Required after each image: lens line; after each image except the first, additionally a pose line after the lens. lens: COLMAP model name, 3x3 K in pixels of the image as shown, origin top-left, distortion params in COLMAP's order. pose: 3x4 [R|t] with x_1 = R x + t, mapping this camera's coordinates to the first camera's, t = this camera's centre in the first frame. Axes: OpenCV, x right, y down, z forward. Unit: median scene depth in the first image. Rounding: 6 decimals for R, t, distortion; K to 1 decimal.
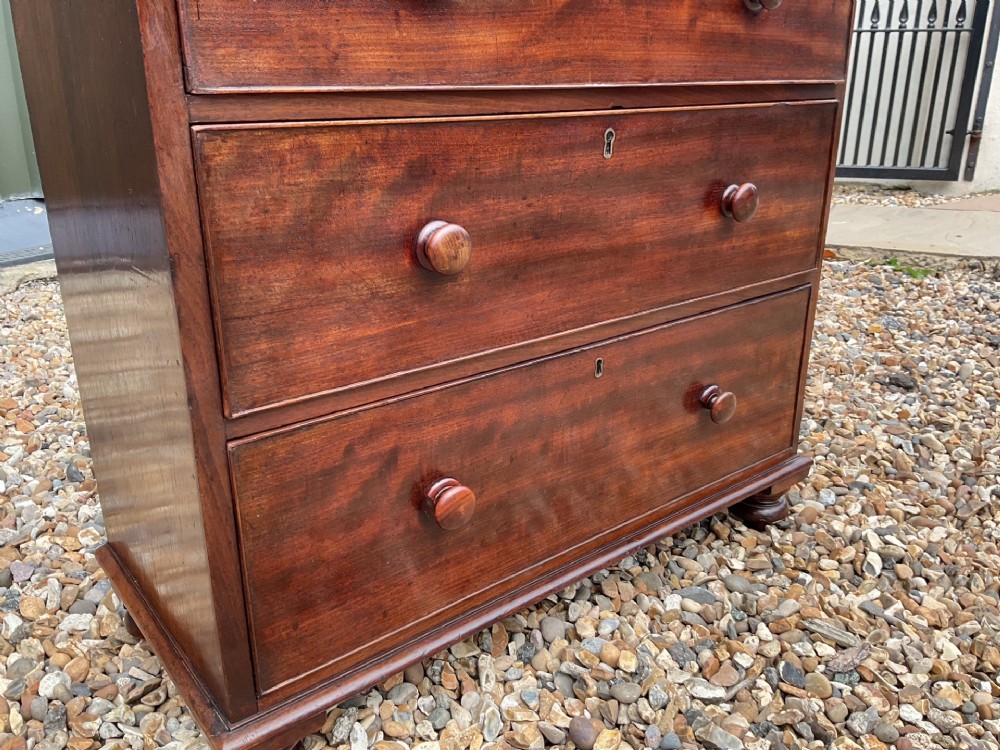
lens RADIAL K [[824.0, 0, 498.9], [0, 824.0, 367.0], [0, 0, 1]] dist [0.079887, -0.156332]
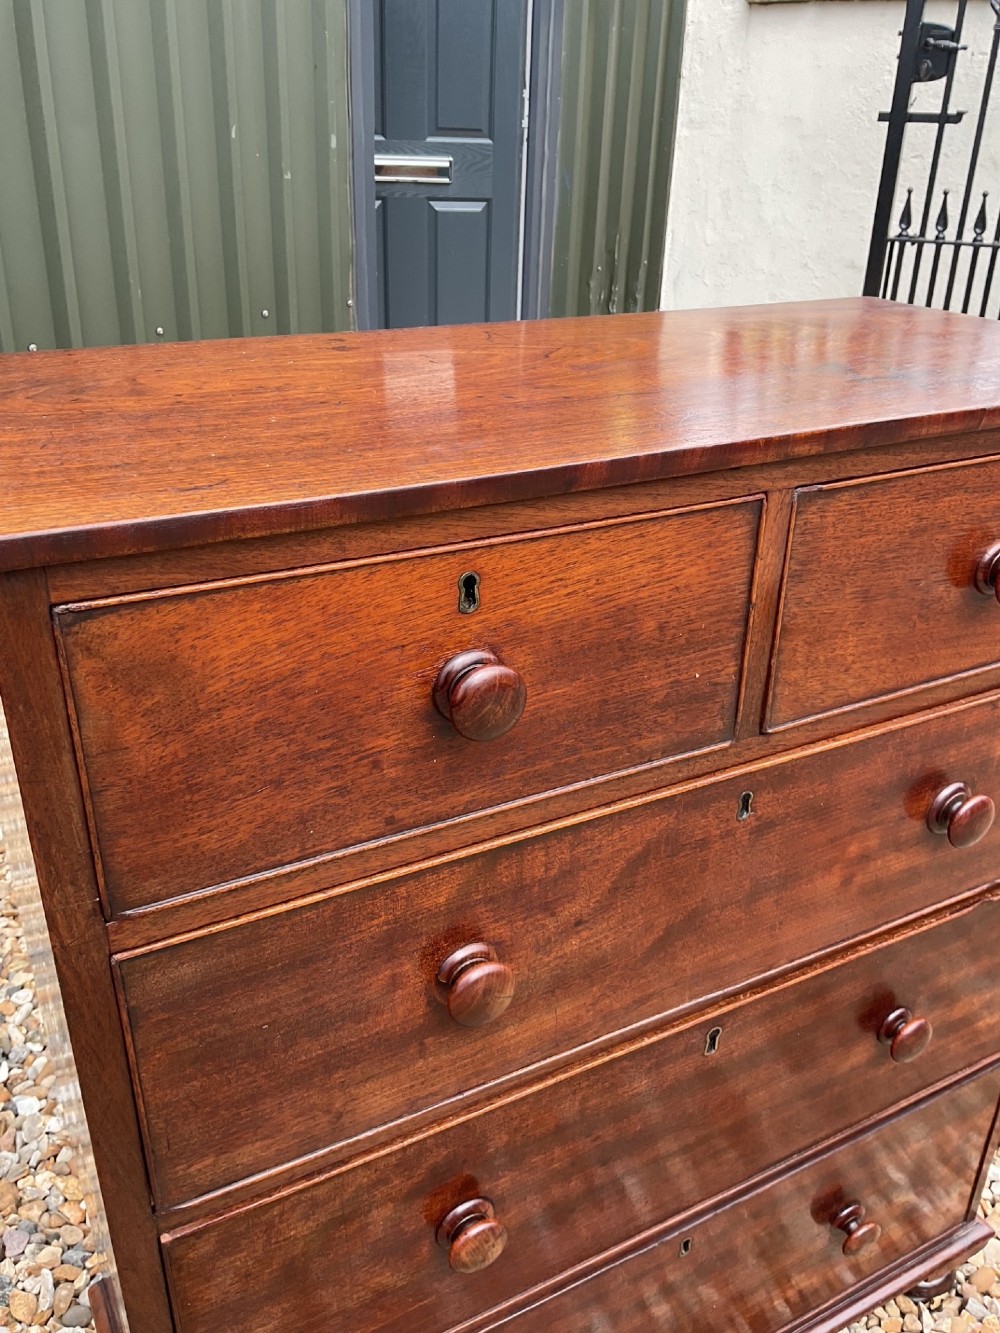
lens RADIAL K [[1110.3, 0, 510.8], [0, 1110.3, 660.7], [0, 0, 1]] dist [0.038115, -0.083444]
pose [[0.984996, 0.093876, -0.144813, 0.049958], [-0.078108, 0.990748, 0.110981, -0.551402], [0.153892, -0.098005, 0.983215, -0.003512]]
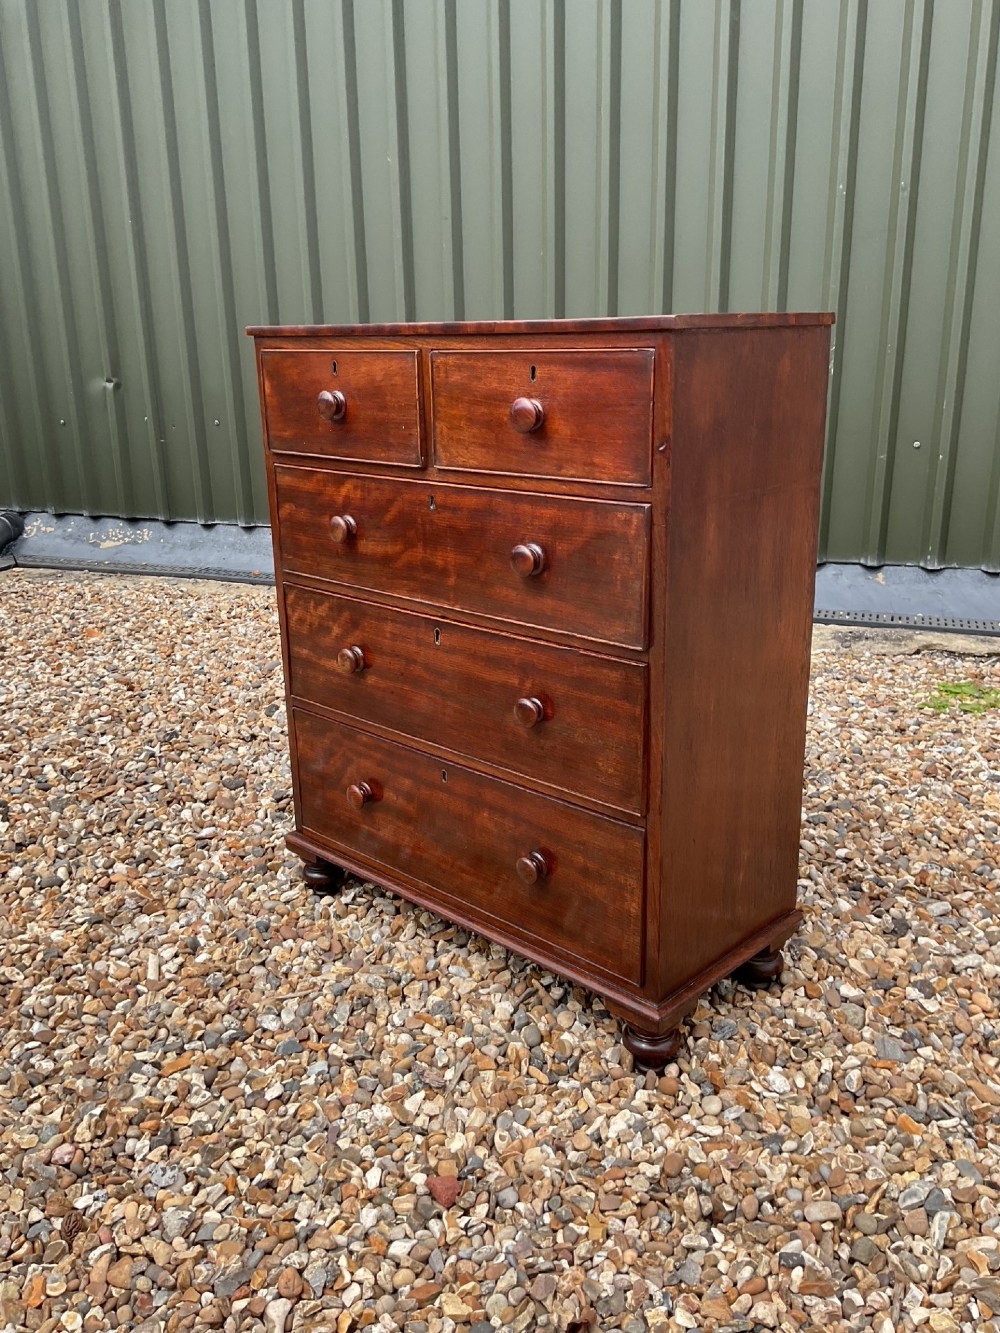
lens RADIAL K [[1098.4, 0, 509.2], [0, 1098.4, 668.8], [0, 0, 1]] dist [0.079887, -0.156332]
pose [[0.130507, 0.282812, -0.950255, 1.667640], [-0.313852, 0.920946, 0.230985, -0.572056], [0.940460, 0.268095, 0.208952, 0.546172]]
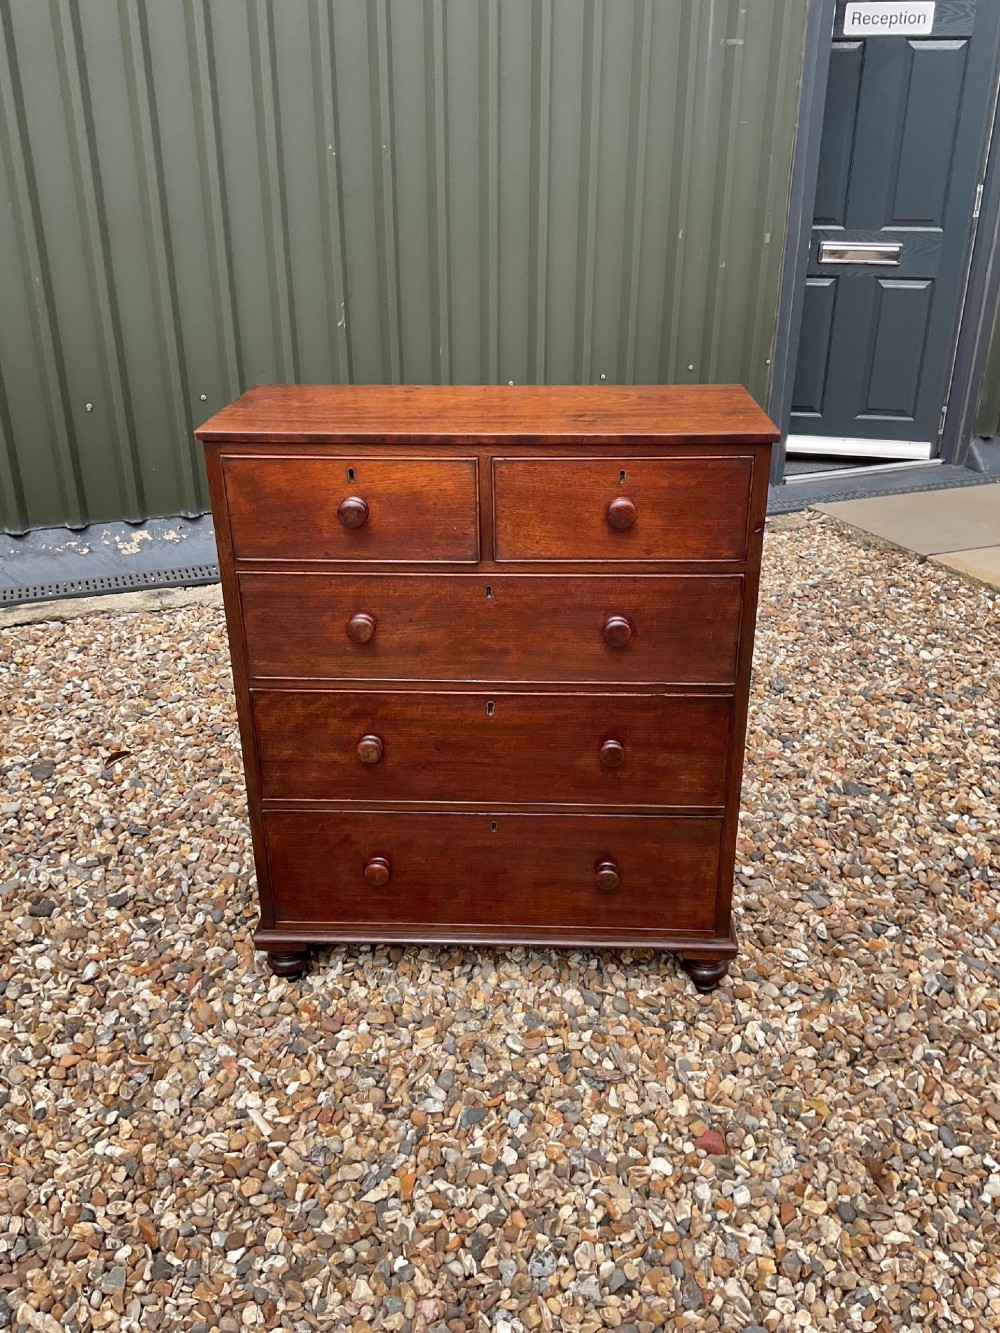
lens RADIAL K [[1098.4, 0, 509.7], [0, 1098.4, 662.6], [0, 0, 1]] dist [0.079887, -0.156332]
pose [[0.752175, 0.264705, -0.603460, 1.160099], [-0.214712, 0.964245, 0.155337, -0.556389], [0.623002, 0.012730, 0.782117, -0.577849]]
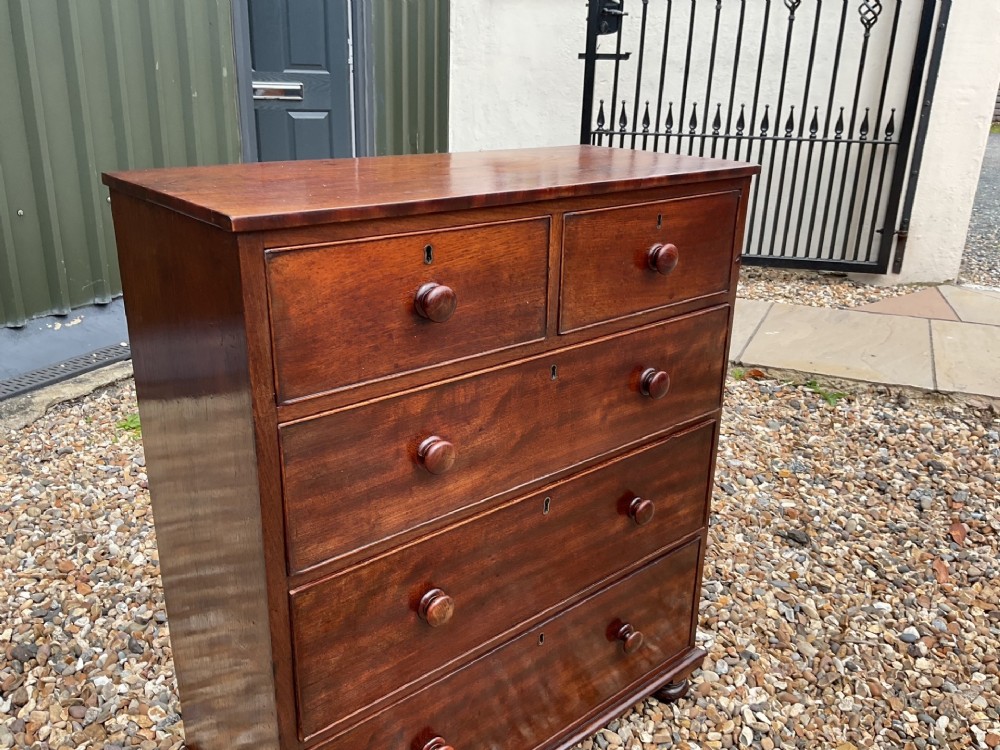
lens RADIAL K [[824.0, 0, 499.5], [0, 824.0, 364.6], [0, 0, 1]] dist [0.079887, -0.156332]
pose [[0.999352, 0.009654, 0.034672, -0.004606], [-0.009735, 0.999950, 0.002168, -0.405331], [-0.034650, -0.002504, 0.999396, -0.371075]]
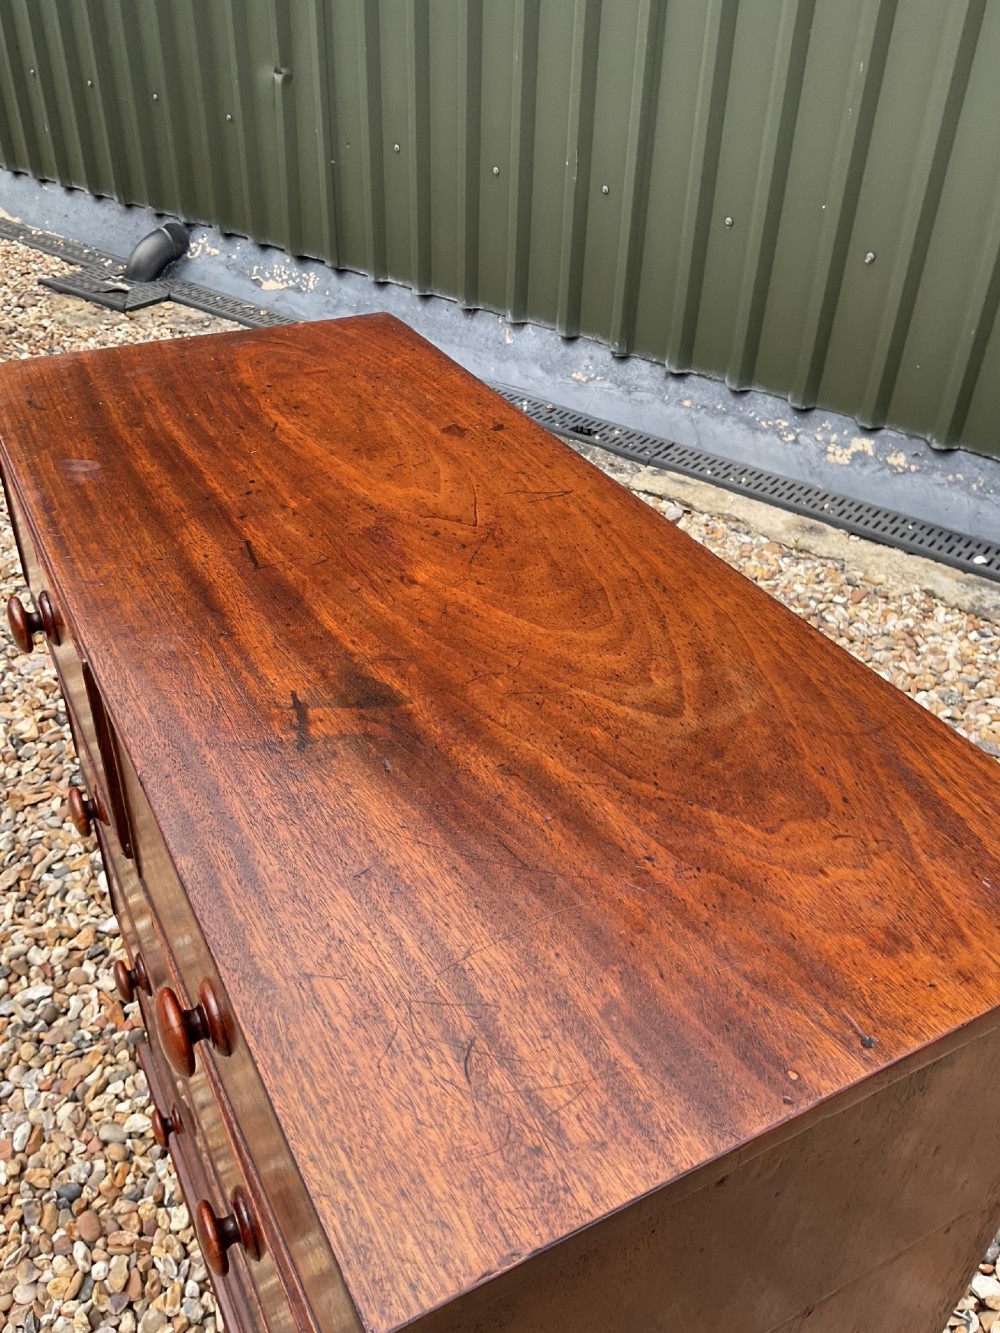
lens RADIAL K [[1098.4, 0, 507.5], [0, 1098.4, 669.0], [0, 0, 1]] dist [0.079887, -0.156332]
pose [[-0.185605, 0.563899, -0.804716, 0.557937], [-0.360144, 0.722920, 0.589647, -1.038104], [0.914247, 0.399255, 0.068907, 0.802809]]
